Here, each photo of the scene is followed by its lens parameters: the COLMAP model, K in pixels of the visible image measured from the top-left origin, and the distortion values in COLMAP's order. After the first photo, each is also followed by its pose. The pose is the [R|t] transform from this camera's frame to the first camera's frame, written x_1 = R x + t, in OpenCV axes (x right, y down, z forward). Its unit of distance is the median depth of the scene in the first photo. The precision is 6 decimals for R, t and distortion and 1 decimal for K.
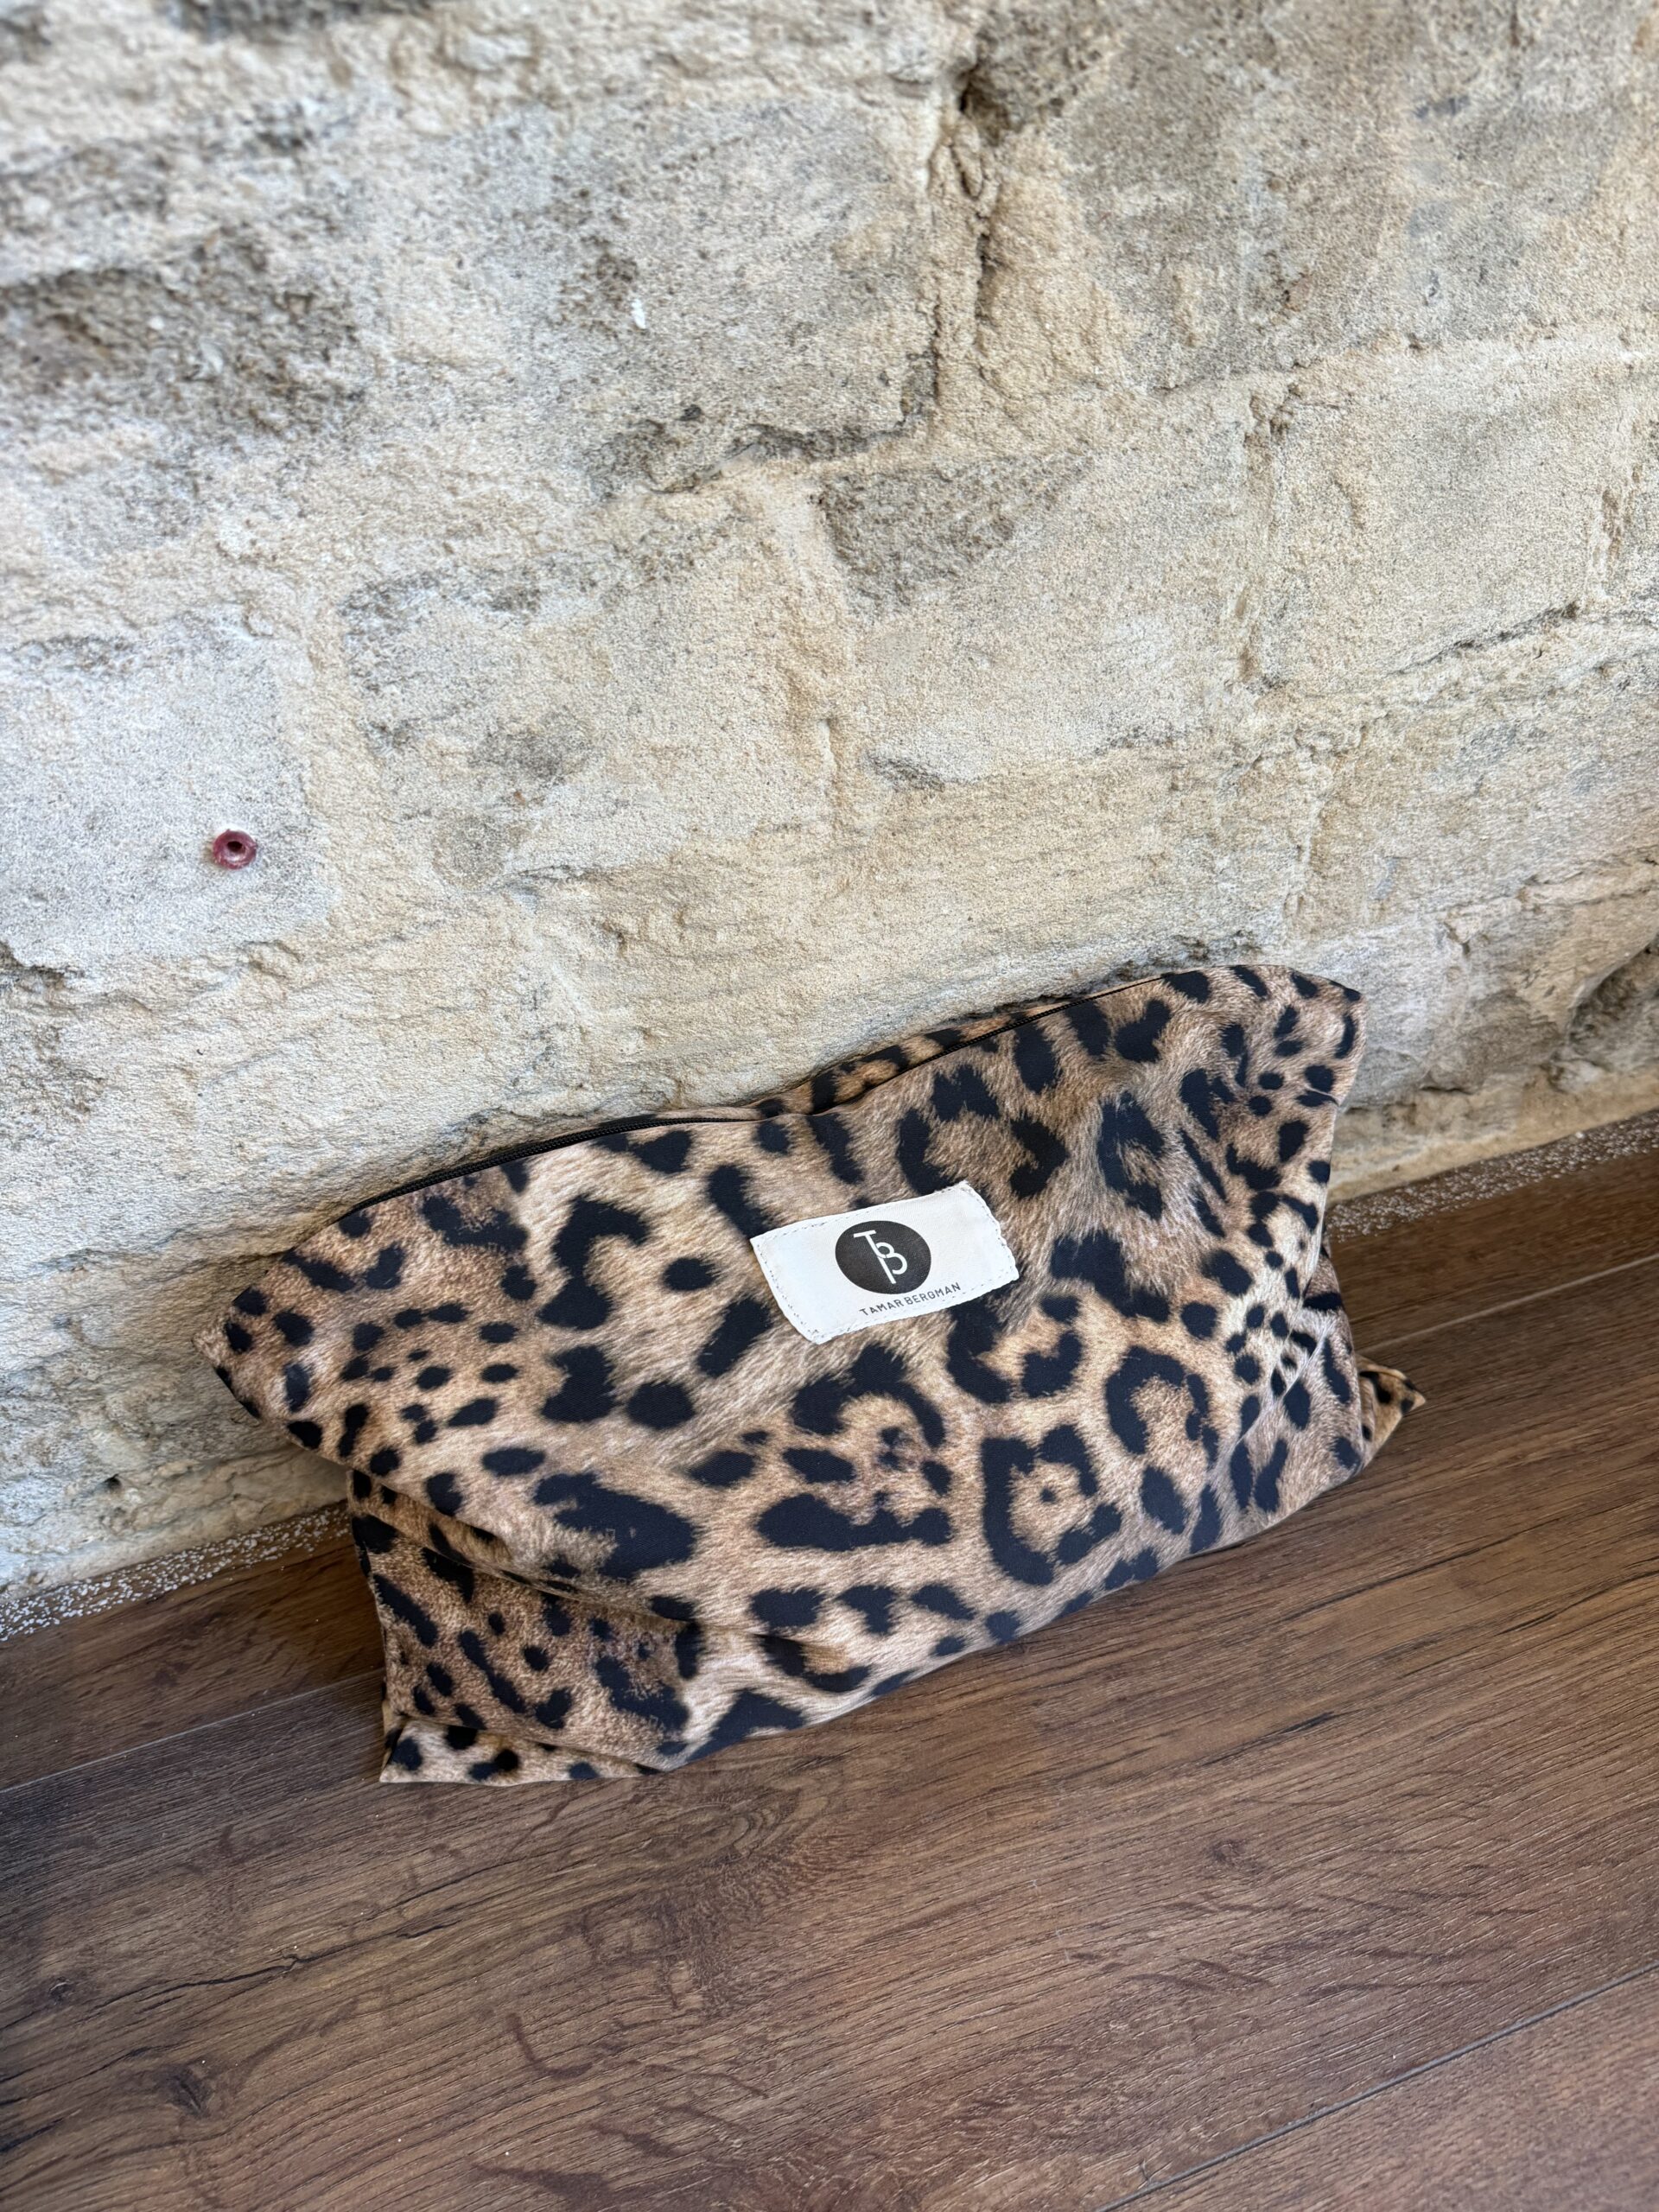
lens RADIAL K [[1580.1, 0, 829.5], [0, 1580.1, 1106.0], [0, 0, 1]] dist [-0.009632, -0.006599]
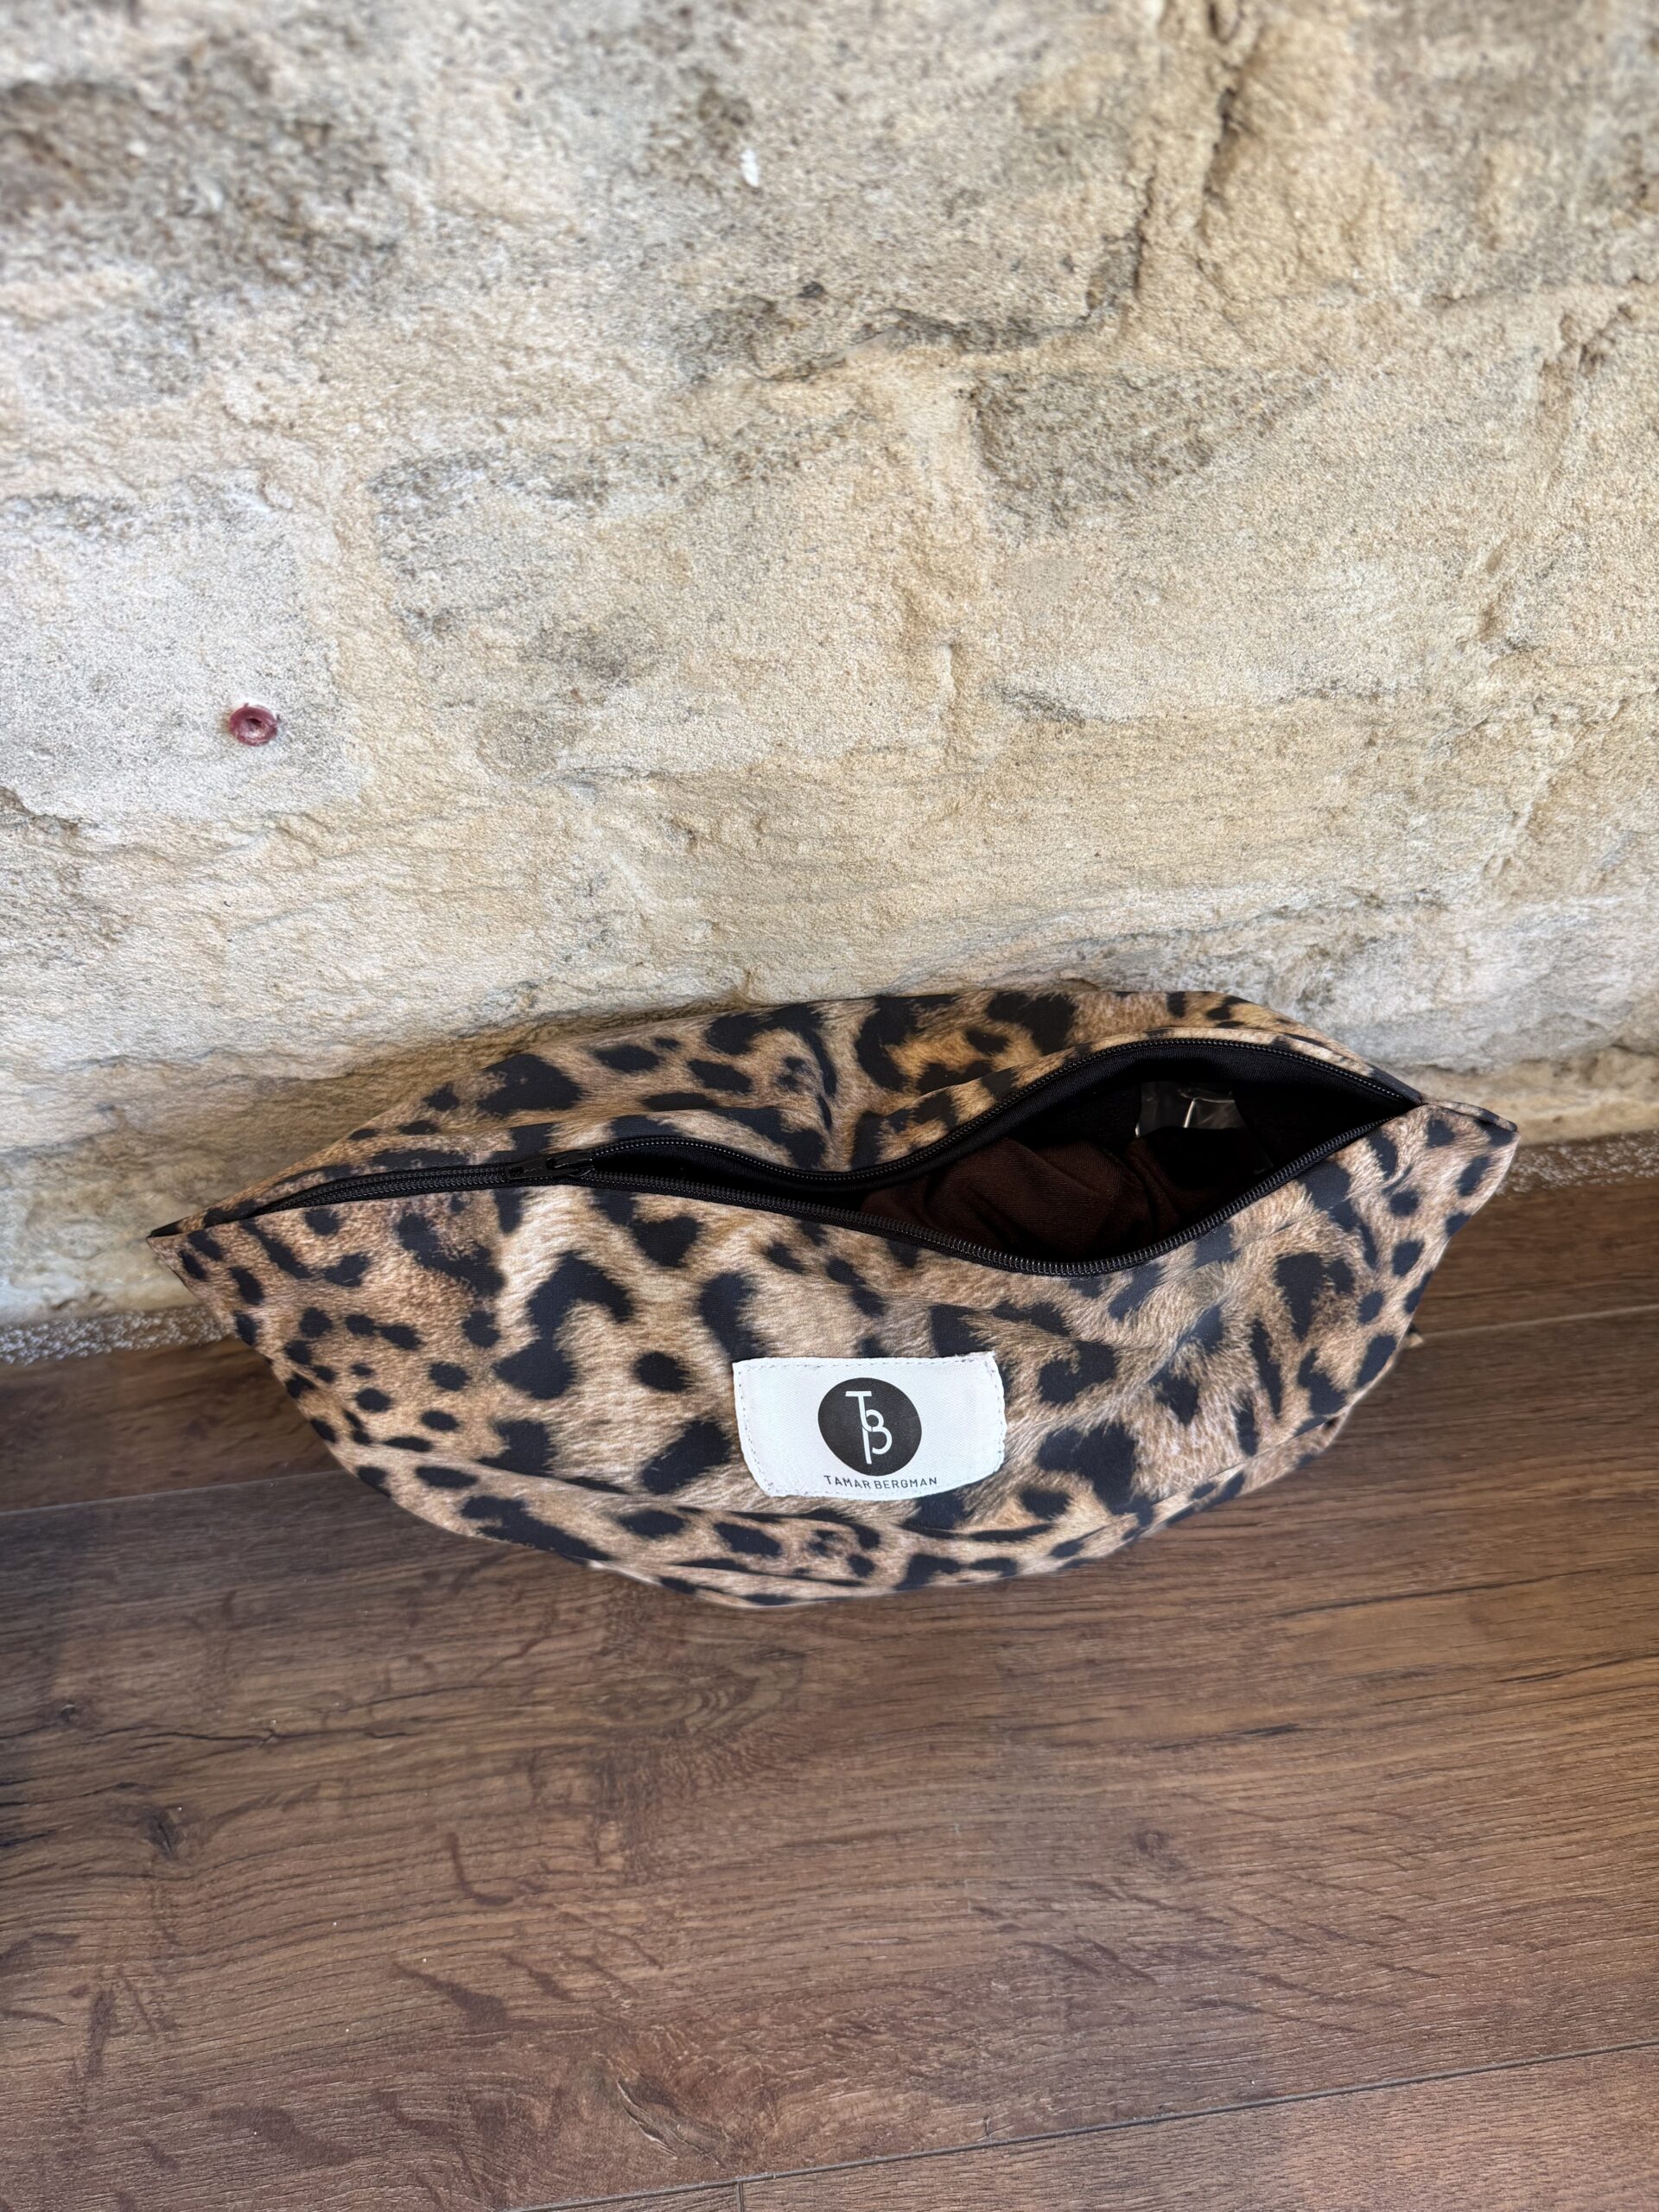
lens RADIAL K [[1595.3, 0, 839.7], [0, 1595.3, 1101.3], [0, 0, 1]] dist [-0.026572, 0.011699]
pose [[0.977680, 0.187188, -0.095405, 0.071597], [-0.155148, 0.949440, 0.272932, -0.249982], [0.141671, -0.252038, 0.957291, 0.127435]]
